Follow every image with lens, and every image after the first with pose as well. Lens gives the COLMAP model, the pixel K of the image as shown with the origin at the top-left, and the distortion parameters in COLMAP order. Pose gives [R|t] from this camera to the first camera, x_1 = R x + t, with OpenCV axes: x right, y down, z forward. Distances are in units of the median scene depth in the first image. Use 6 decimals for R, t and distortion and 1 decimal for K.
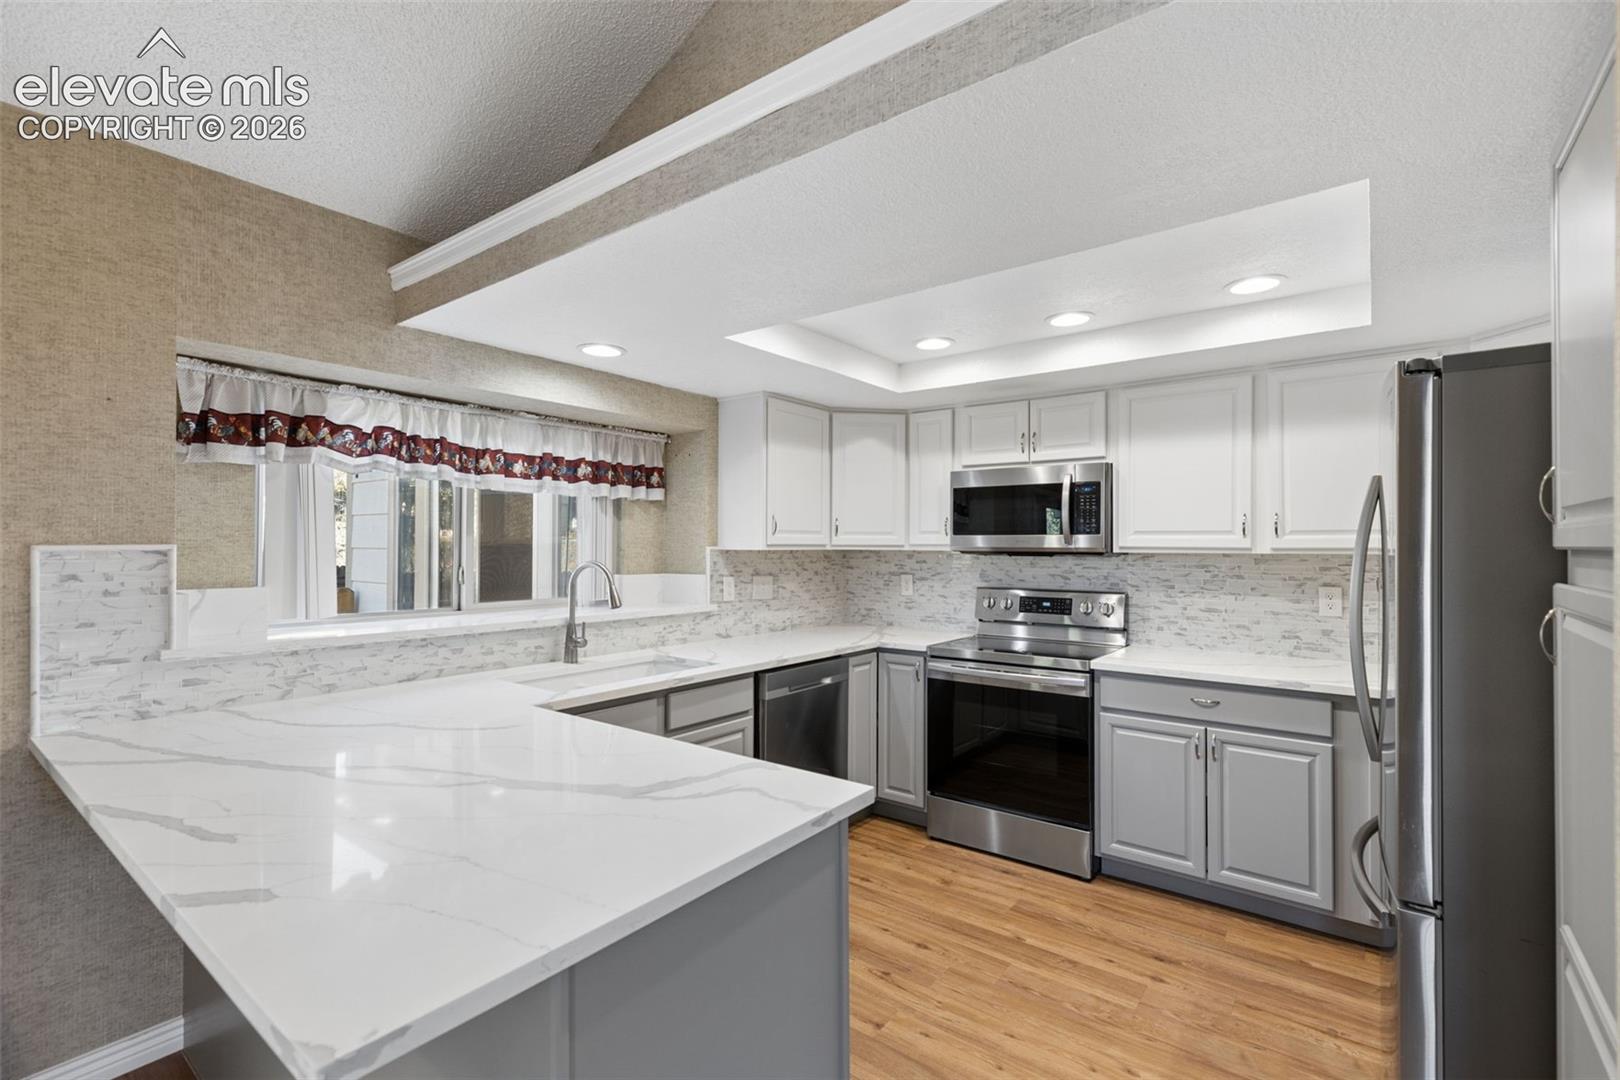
lens RADIAL K [[725.8, 0, 805.6], [0, 725.8, 539.4], [0, 0, 1]] dist [0.003022, -0.000360]
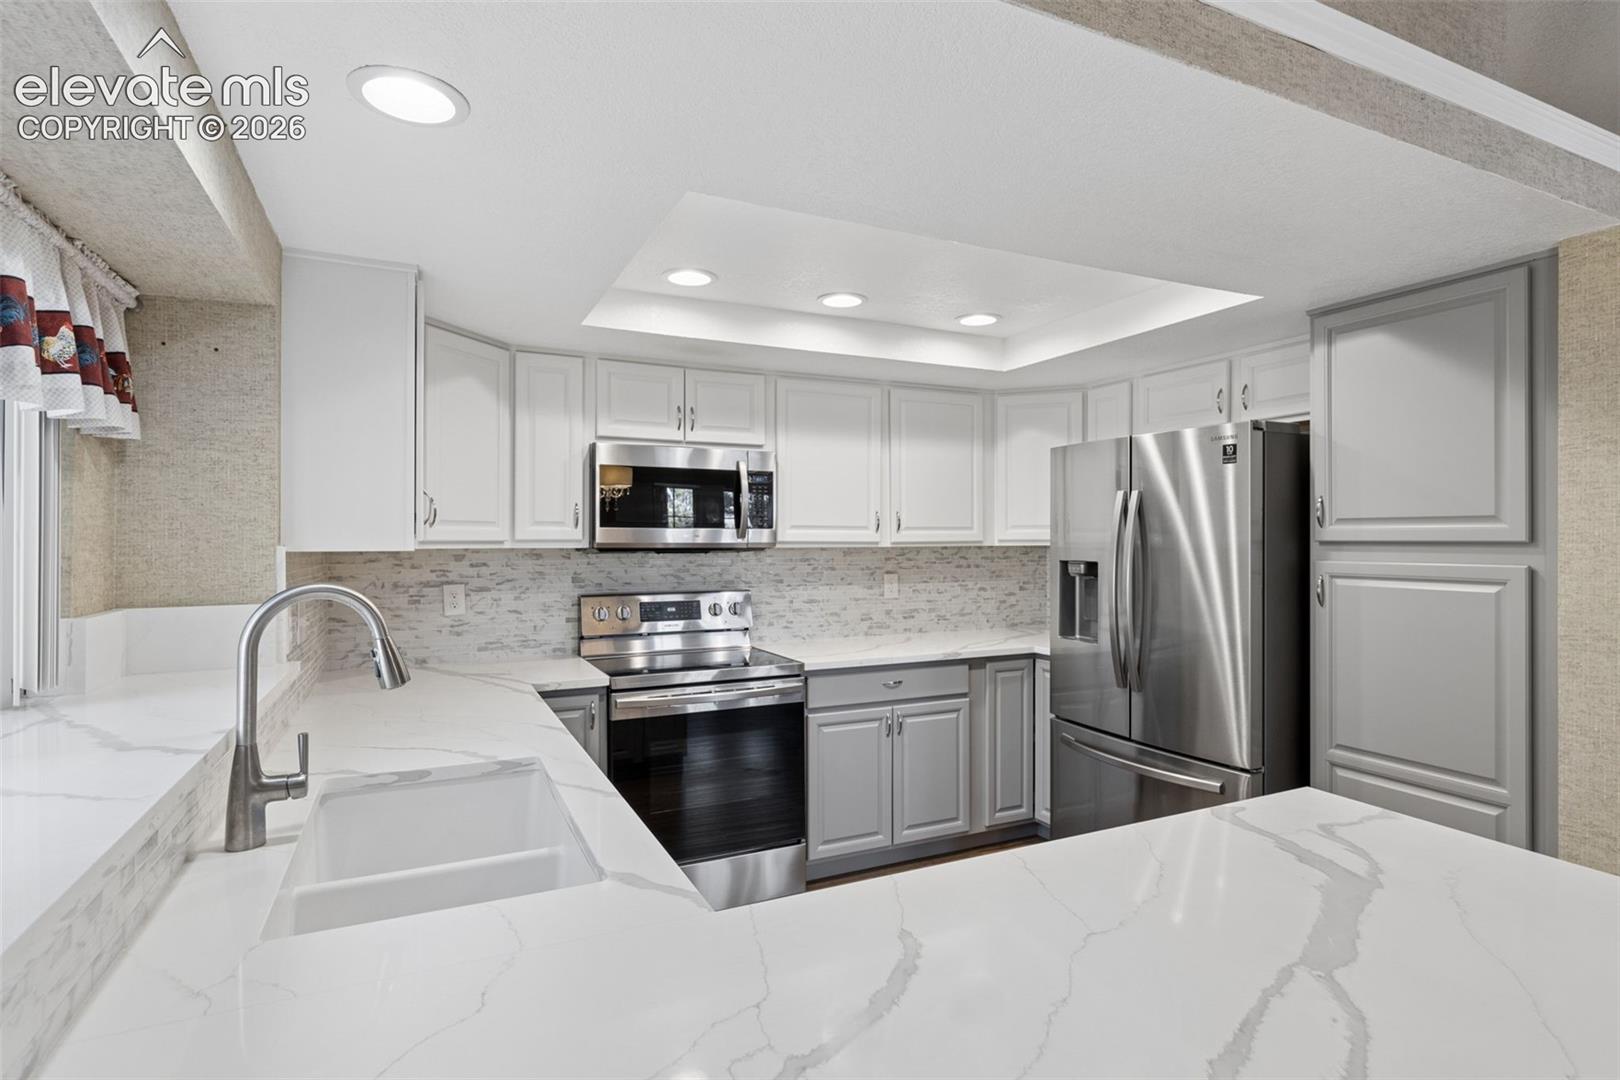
lens RADIAL K [[822.5, 0, 807.8], [0, 822.5, 535.6], [0, 0, 1]] dist [-0.002583, -0.000758]
pose [[0.447650, 0.000830, 0.894208, -0.542462], [-0.004394, 0.999990, 0.001272, 0.000802], [-0.894198, -0.004499, 0.447649, 0.497712]]
